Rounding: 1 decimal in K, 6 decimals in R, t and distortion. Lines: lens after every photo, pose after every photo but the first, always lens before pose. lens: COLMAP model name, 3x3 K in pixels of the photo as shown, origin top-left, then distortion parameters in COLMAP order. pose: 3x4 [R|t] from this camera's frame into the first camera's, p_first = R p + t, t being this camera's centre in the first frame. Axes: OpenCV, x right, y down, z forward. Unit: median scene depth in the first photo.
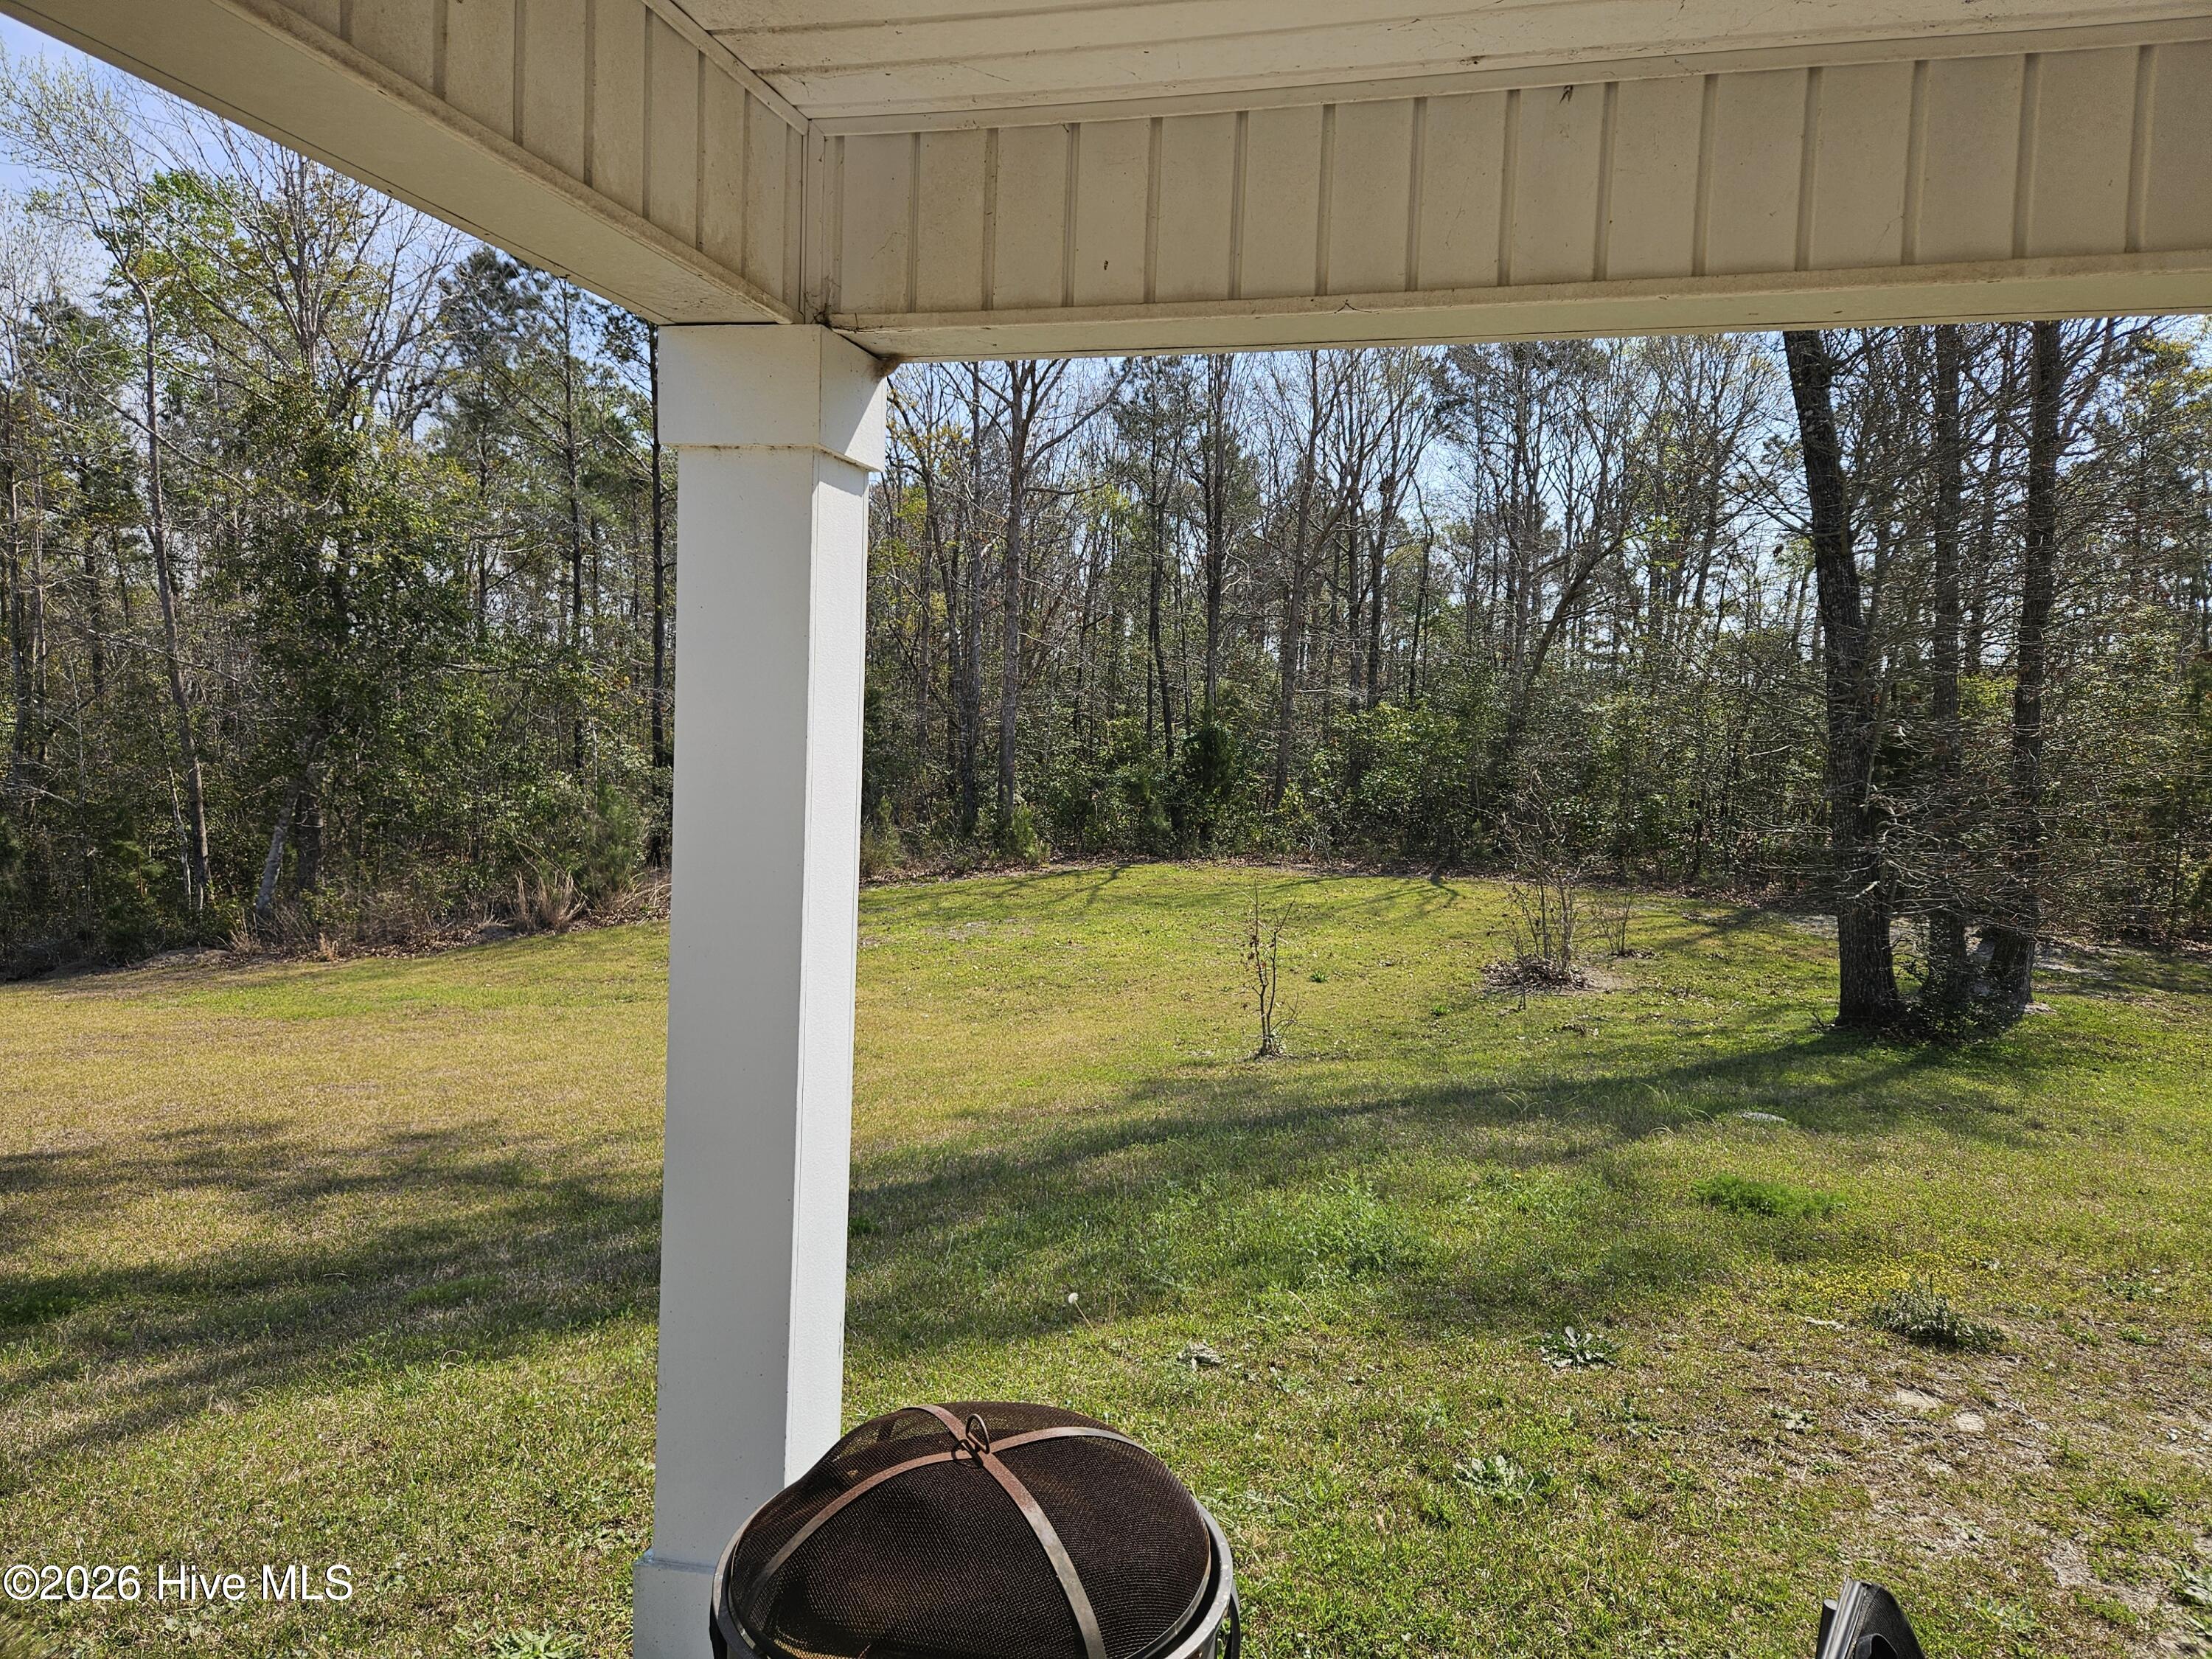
lens RADIAL K [[1471.7, 0, 1106.7], [0, 1471.7, 825.2], [0, 0, 1]] dist [0.053469, -0.034061]
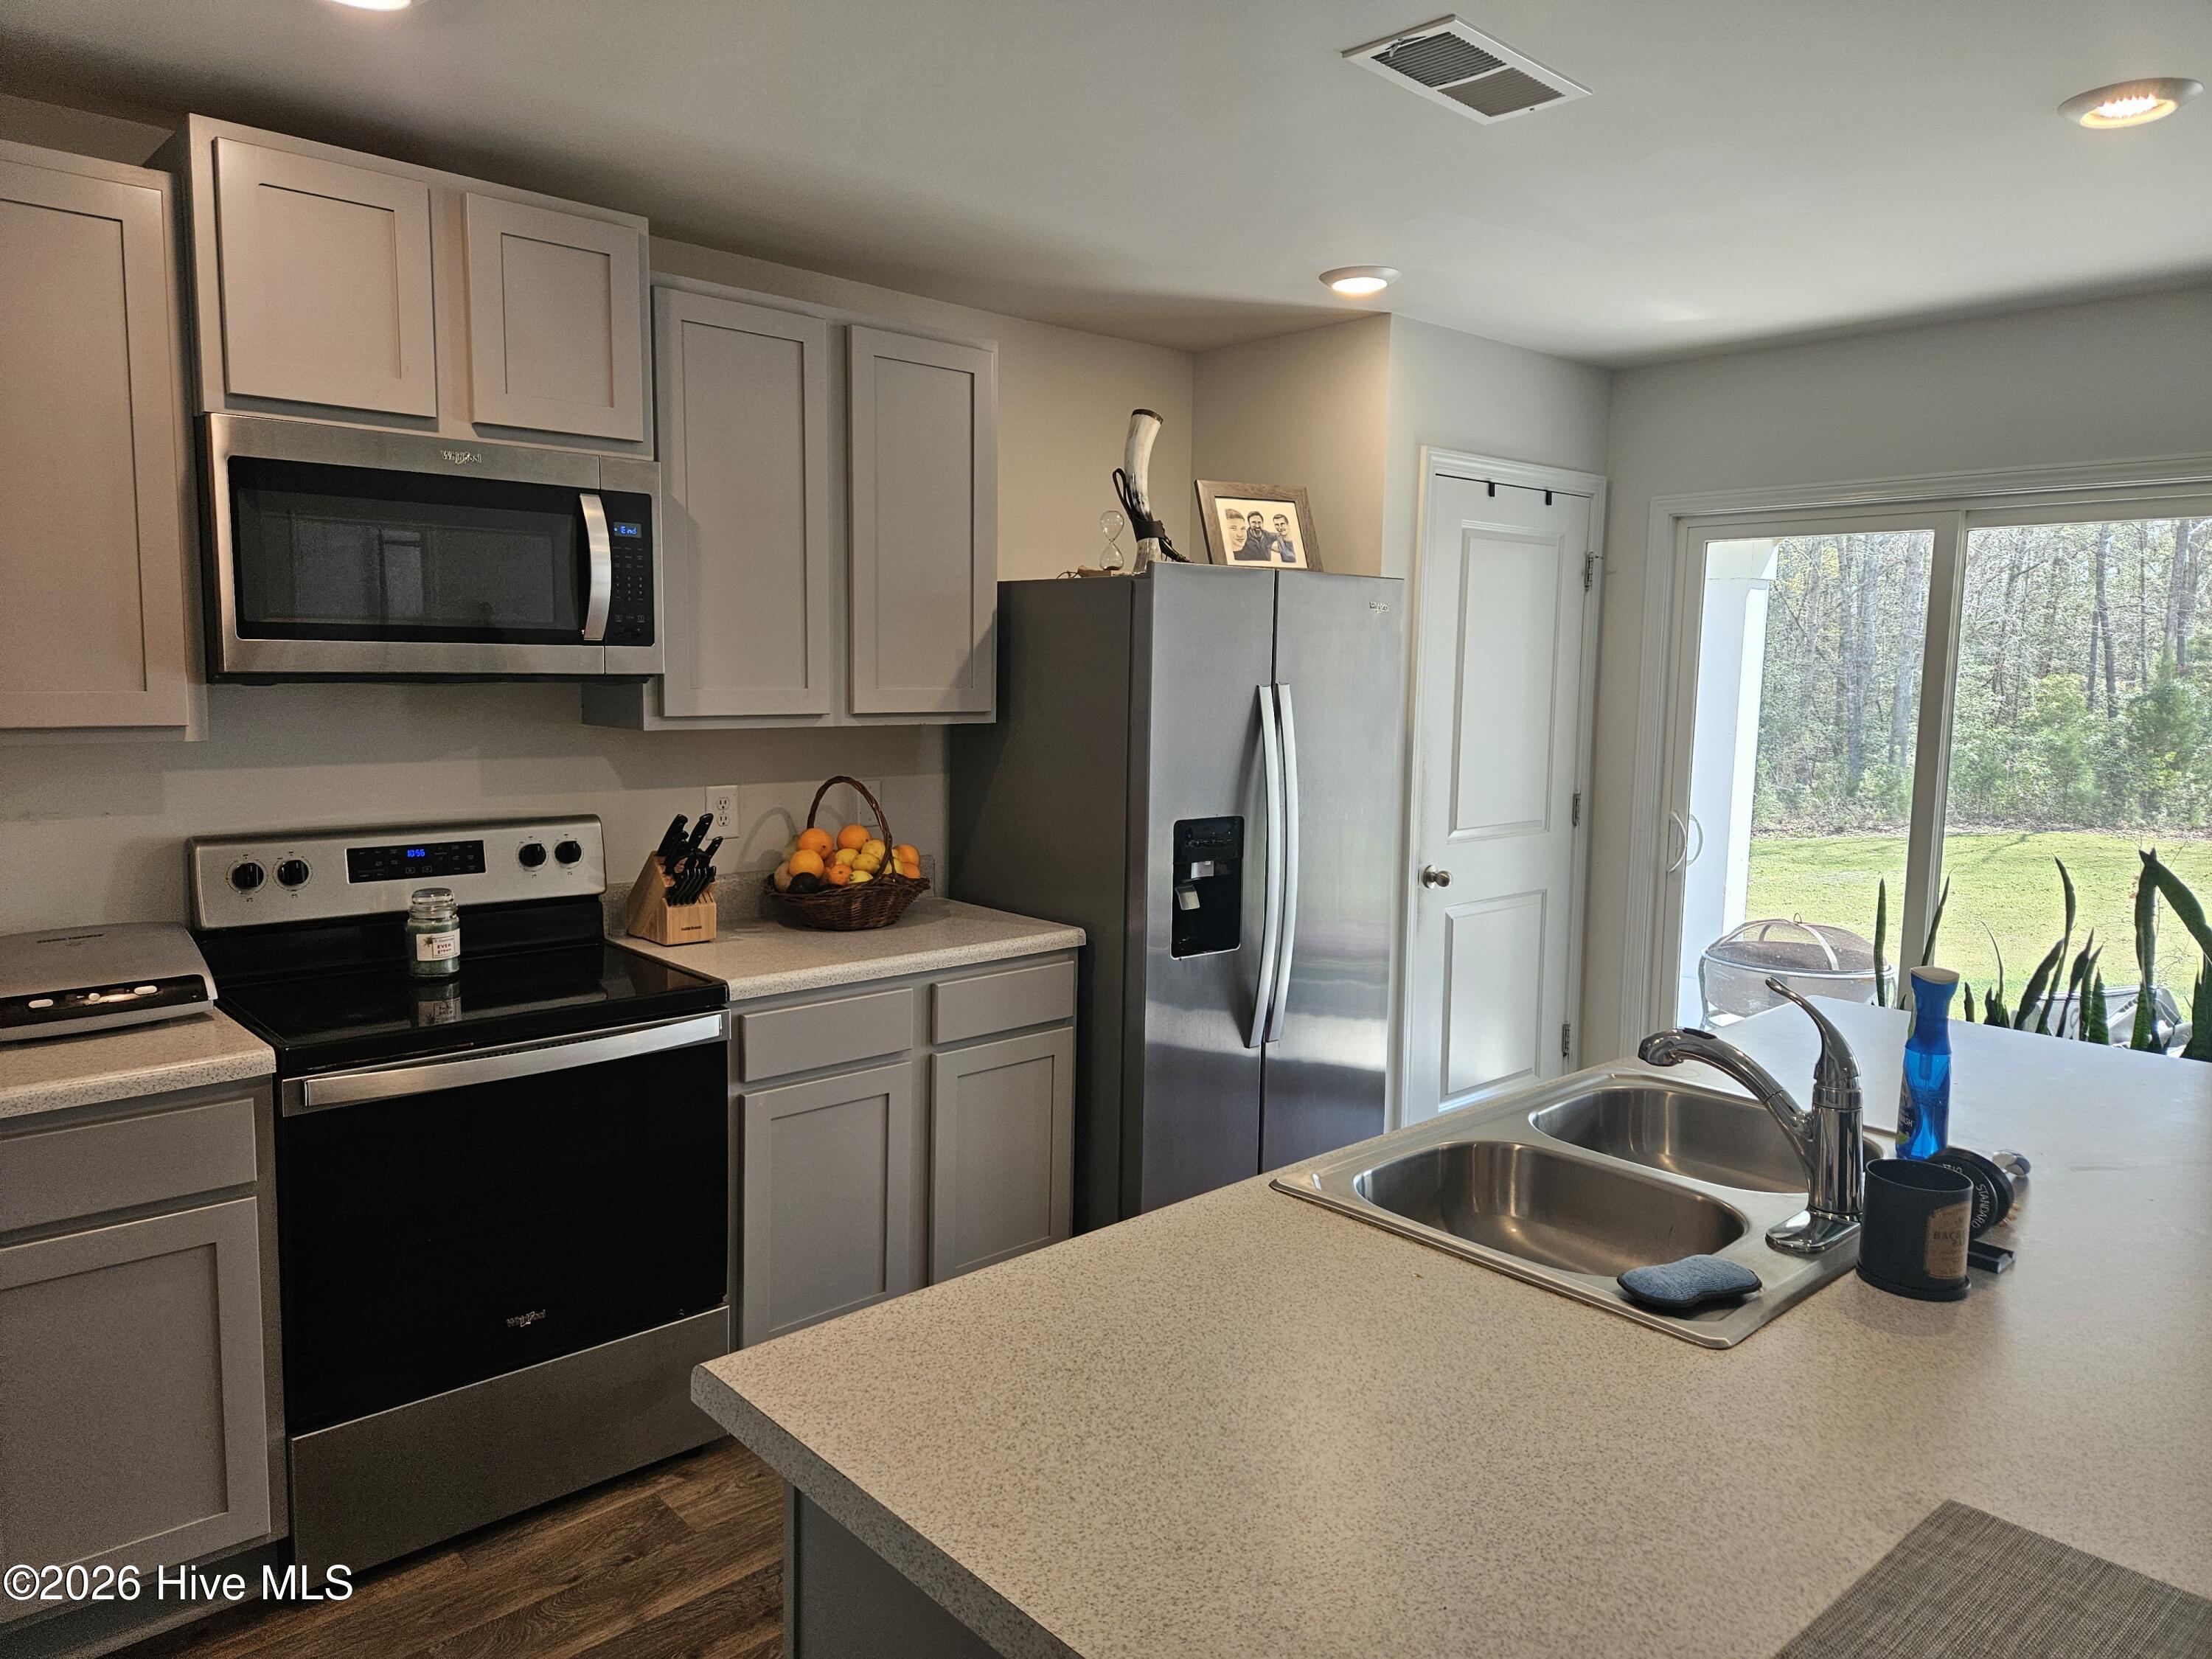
lens RADIAL K [[1471.7, 0, 1102.8], [0, 1471.7, 821.7], [0, 0, 1]] dist [0.053469, -0.034061]
pose [[0.843721, 0.040751, -0.535232, 0.016560], [-0.029714, 0.999131, 0.029232, 0.009015], [0.535958, -0.008760, 0.844199, -0.113090]]
